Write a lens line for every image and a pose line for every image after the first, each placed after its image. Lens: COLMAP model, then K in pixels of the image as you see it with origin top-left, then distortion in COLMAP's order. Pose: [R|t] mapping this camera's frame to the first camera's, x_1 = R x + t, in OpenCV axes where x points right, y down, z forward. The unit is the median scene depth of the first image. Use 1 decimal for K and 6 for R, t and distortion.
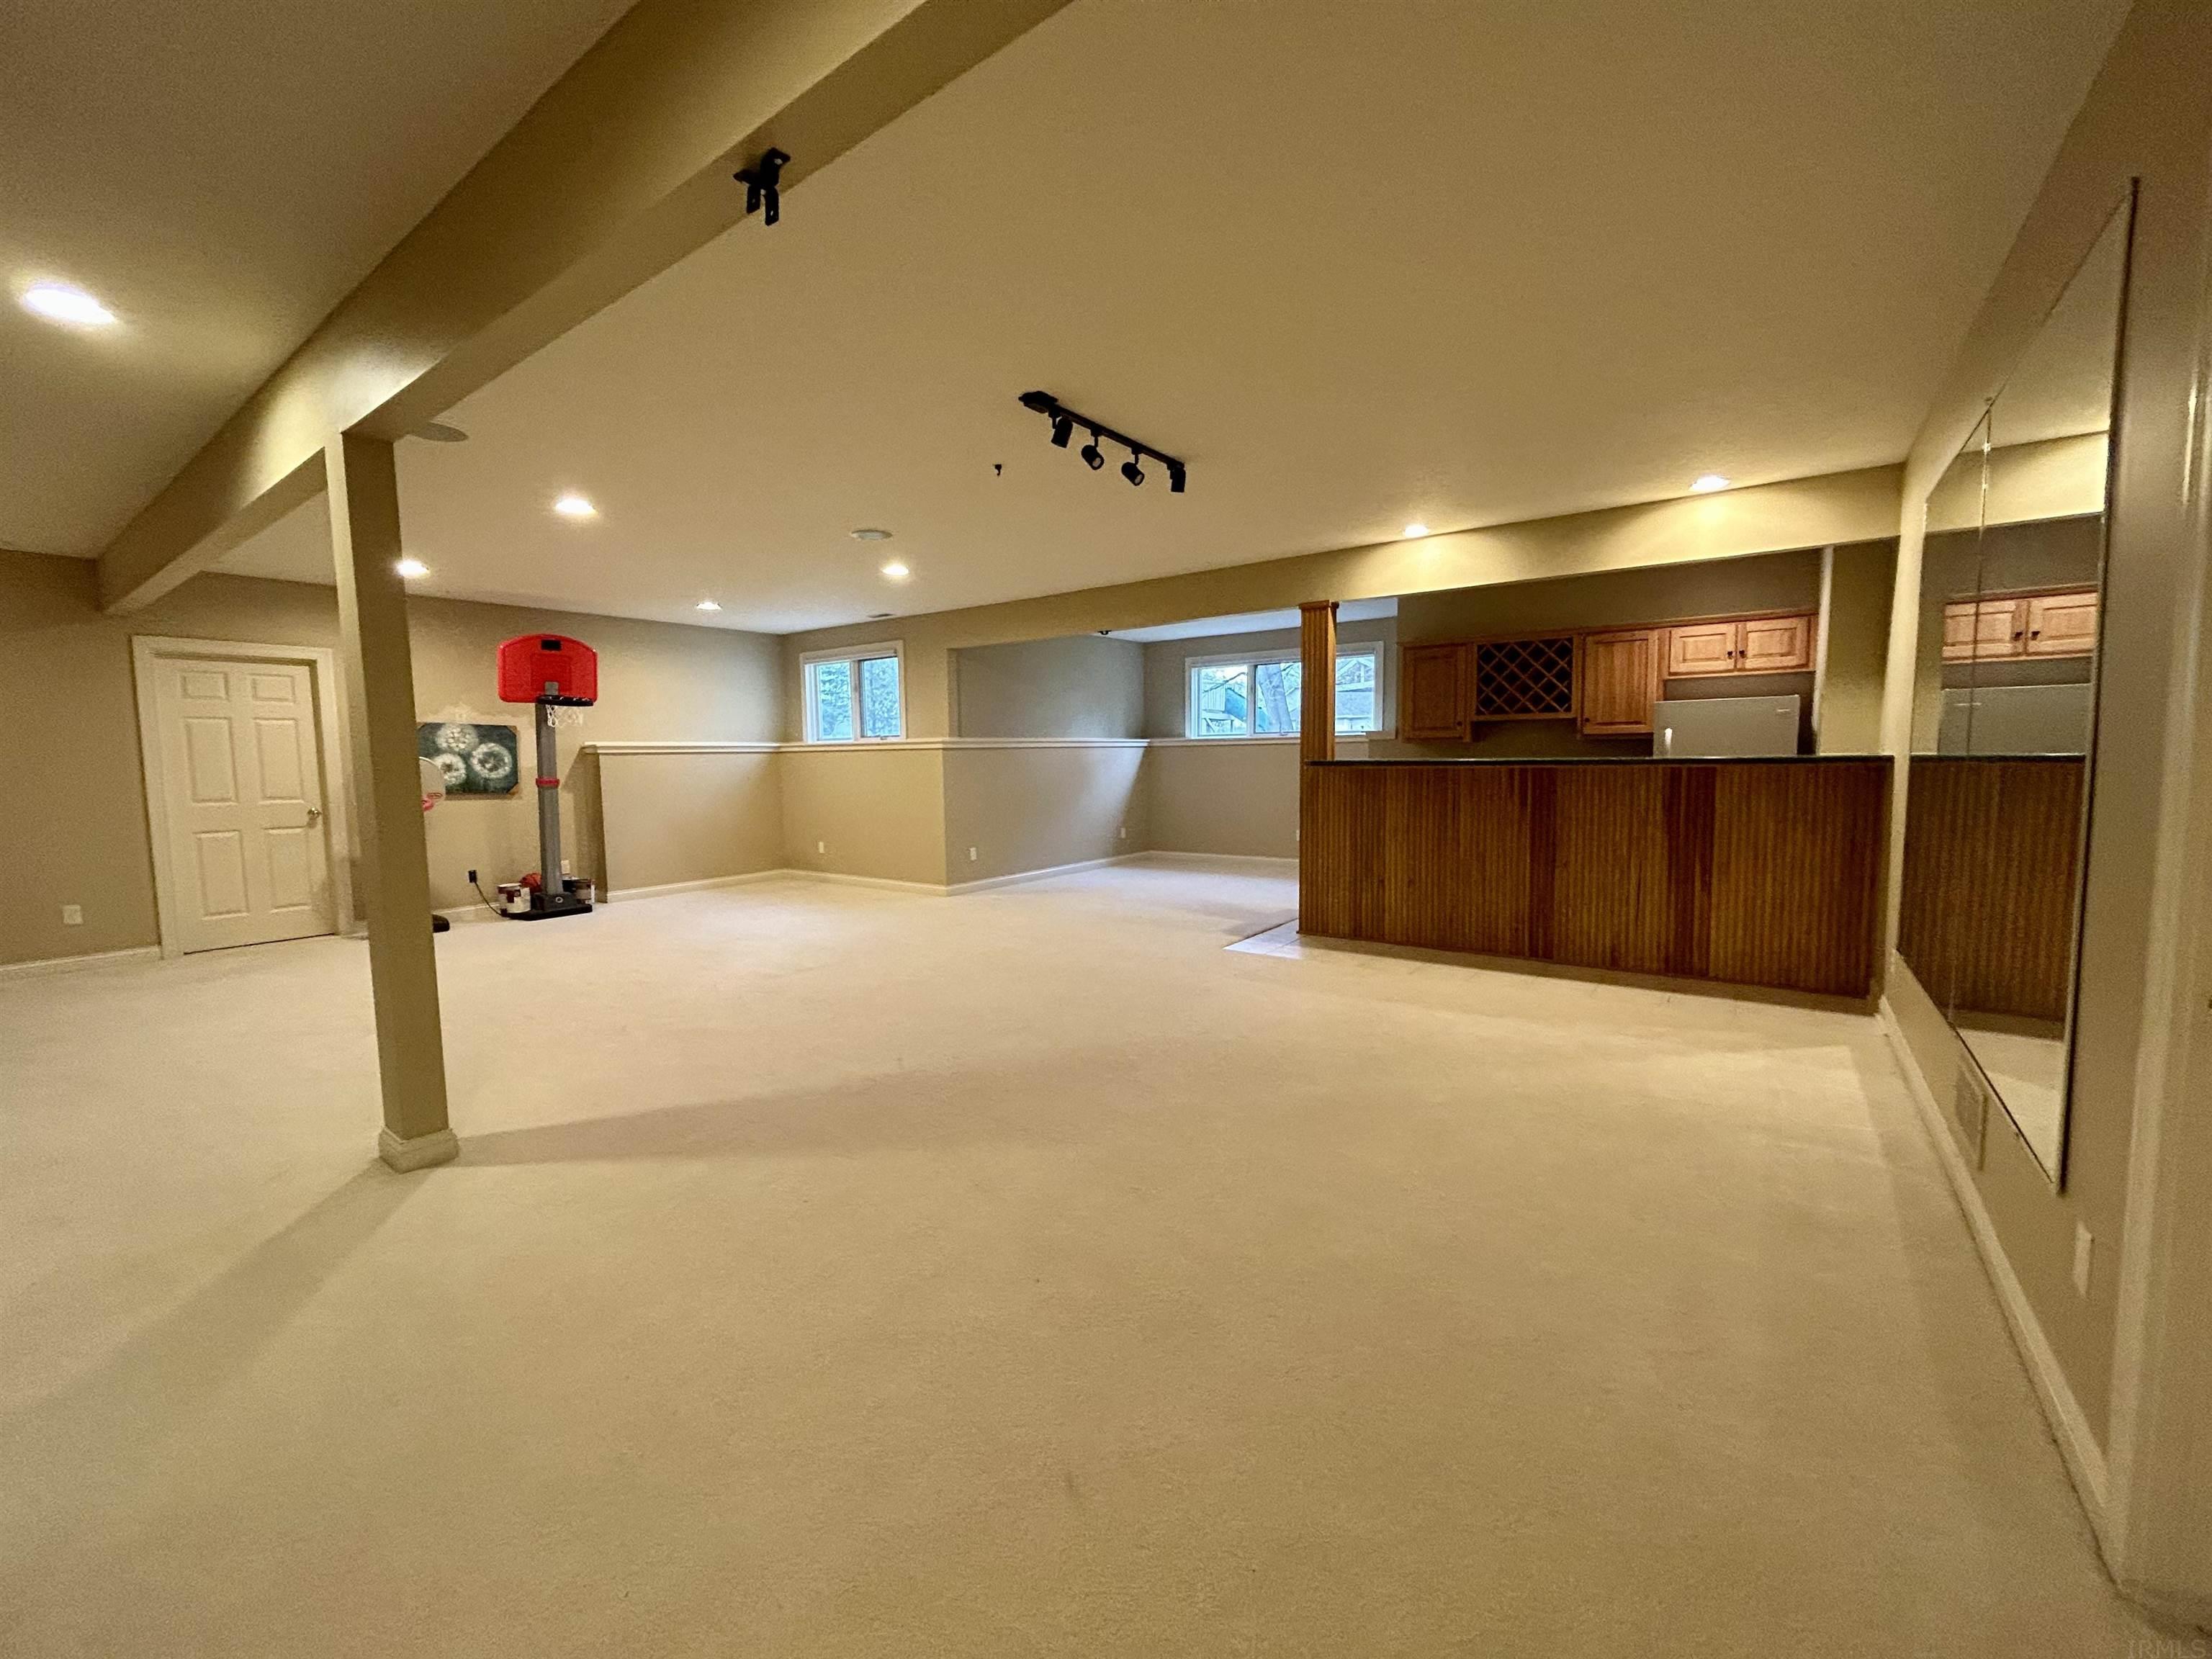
lens RADIAL K [[891.5, 0, 1104.1], [0, 891.5, 829.1], [0, 0, 1]] dist [-0.000917, -0.000066]
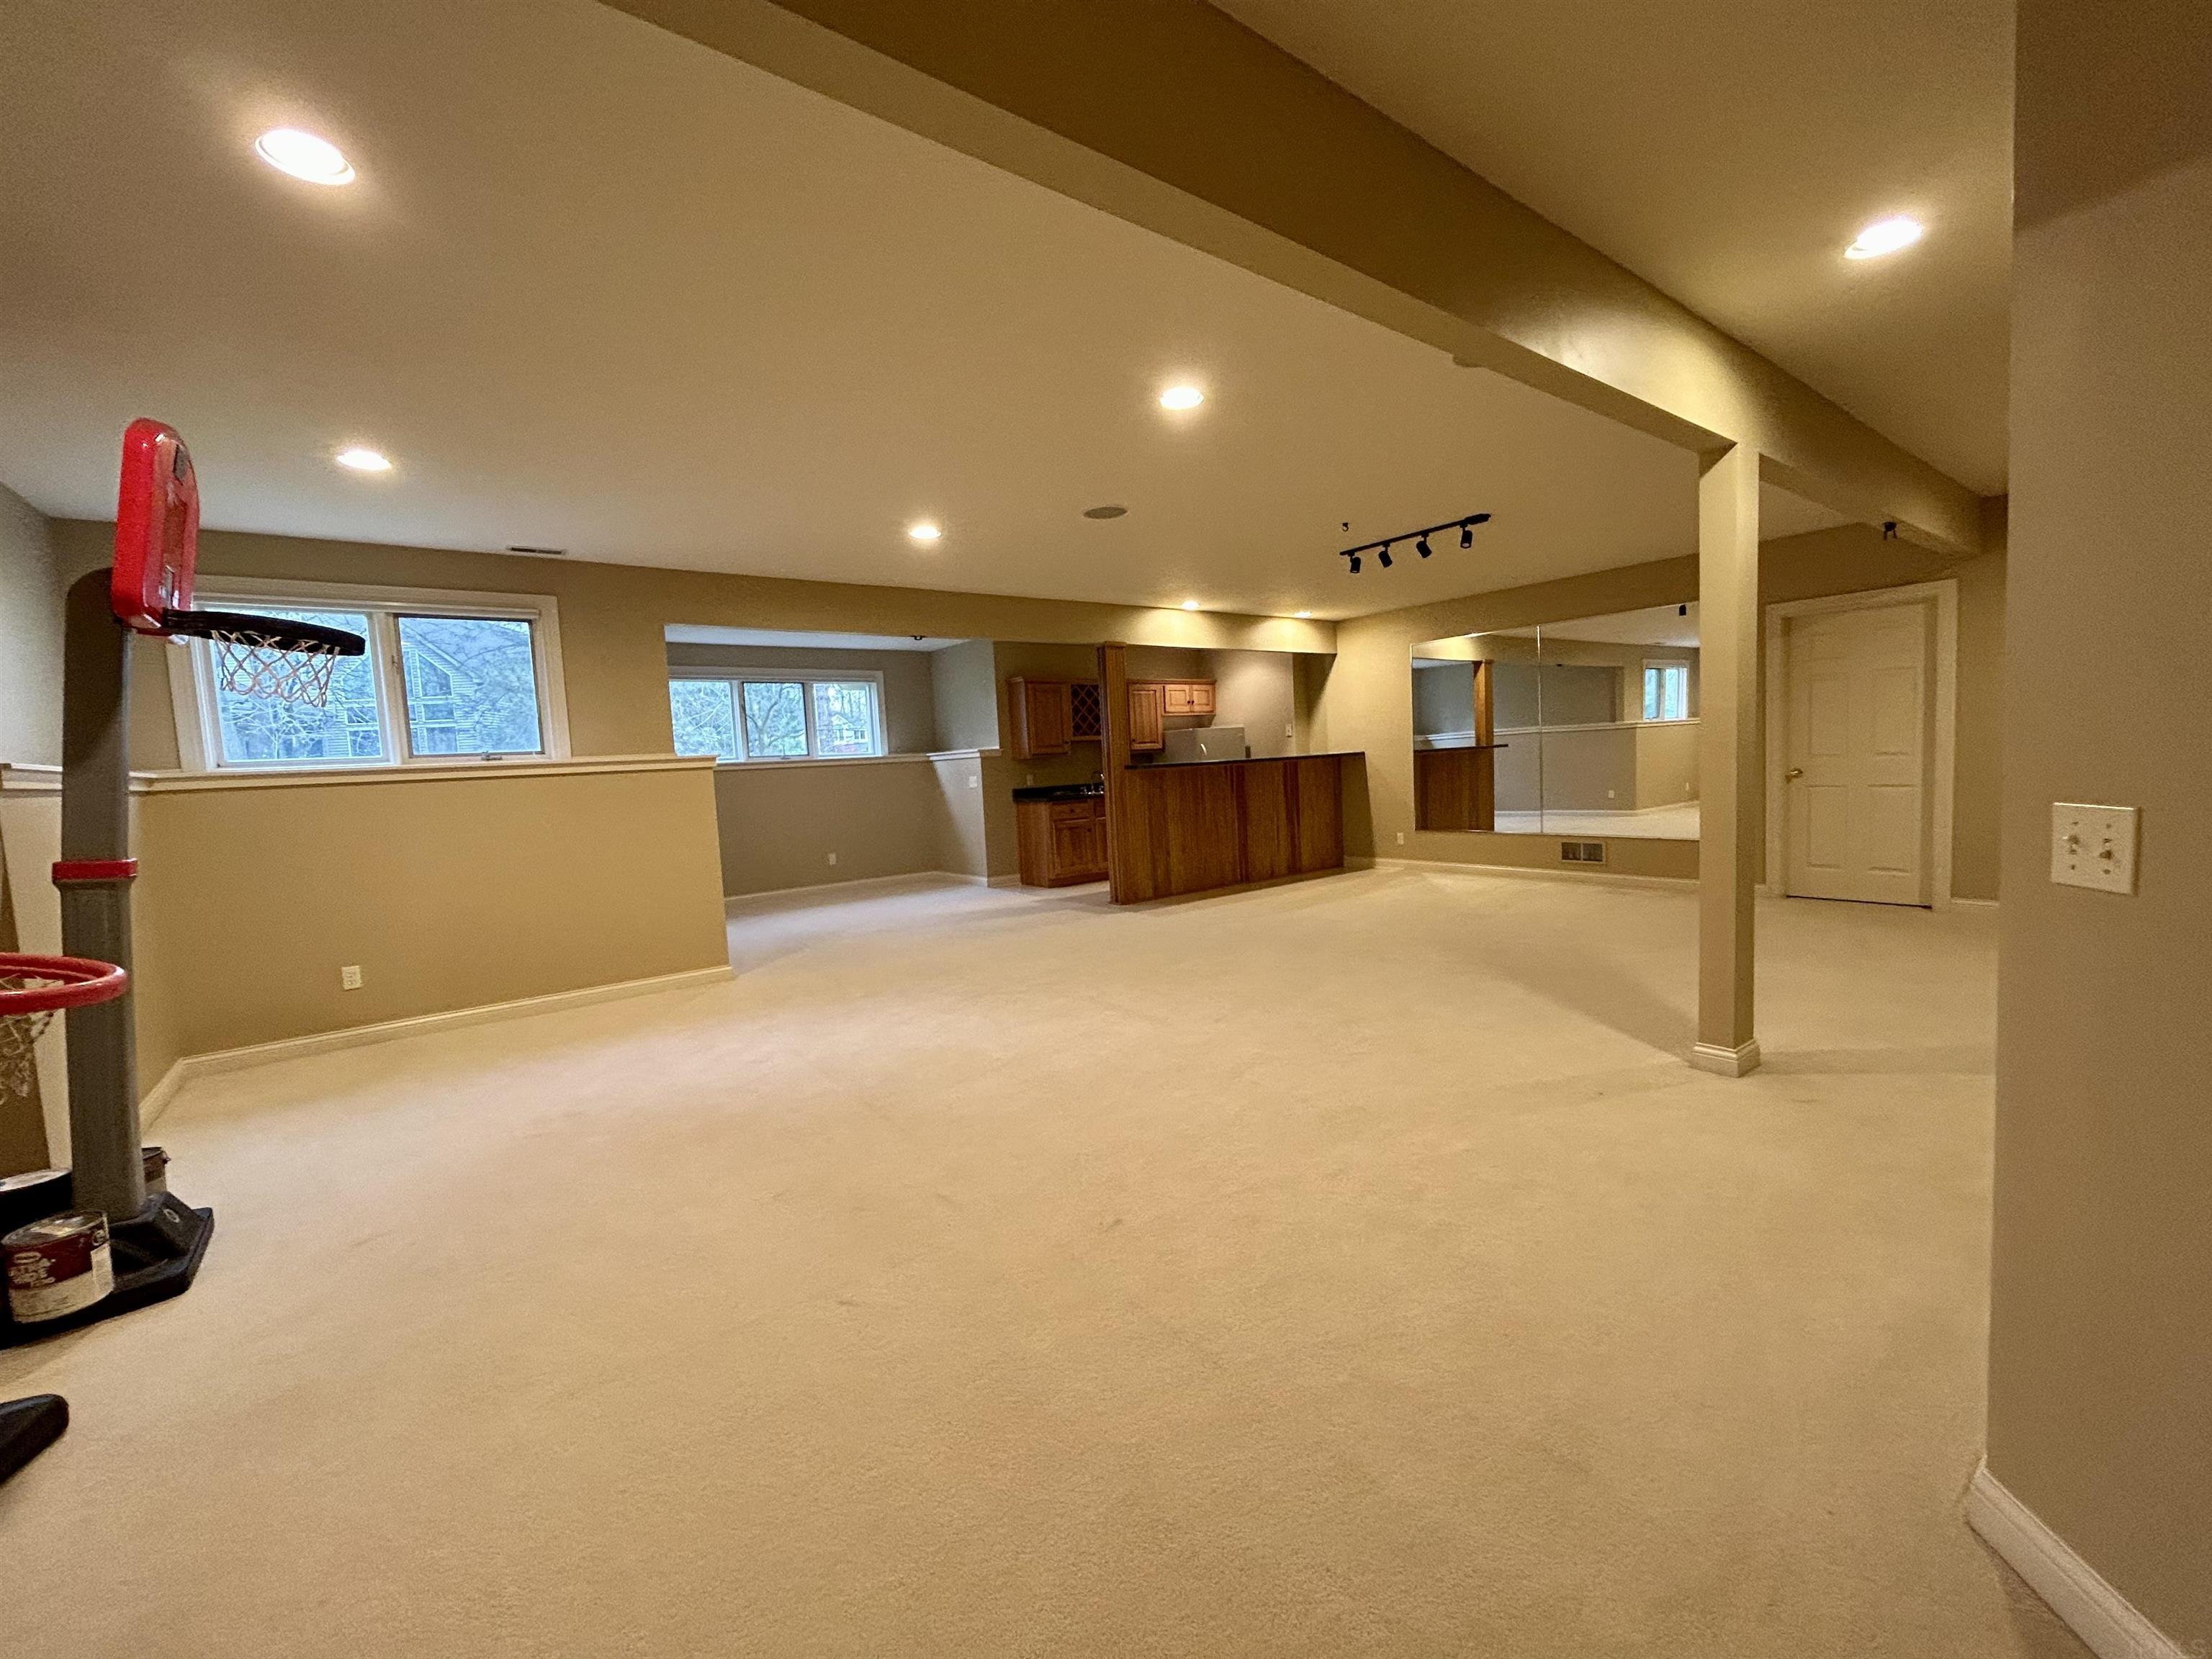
lens RADIAL K [[891.5, 0, 1102.4], [0, 891.5, 828.4], [0, 0, 1]] dist [-0.000917, -0.000066]
pose [[0.293168, -0.072945, 0.953274, -0.998348], [0.128401, 0.991056, 0.036347, -0.039109], [-0.947399, 0.111746, 0.299912, 0.665691]]
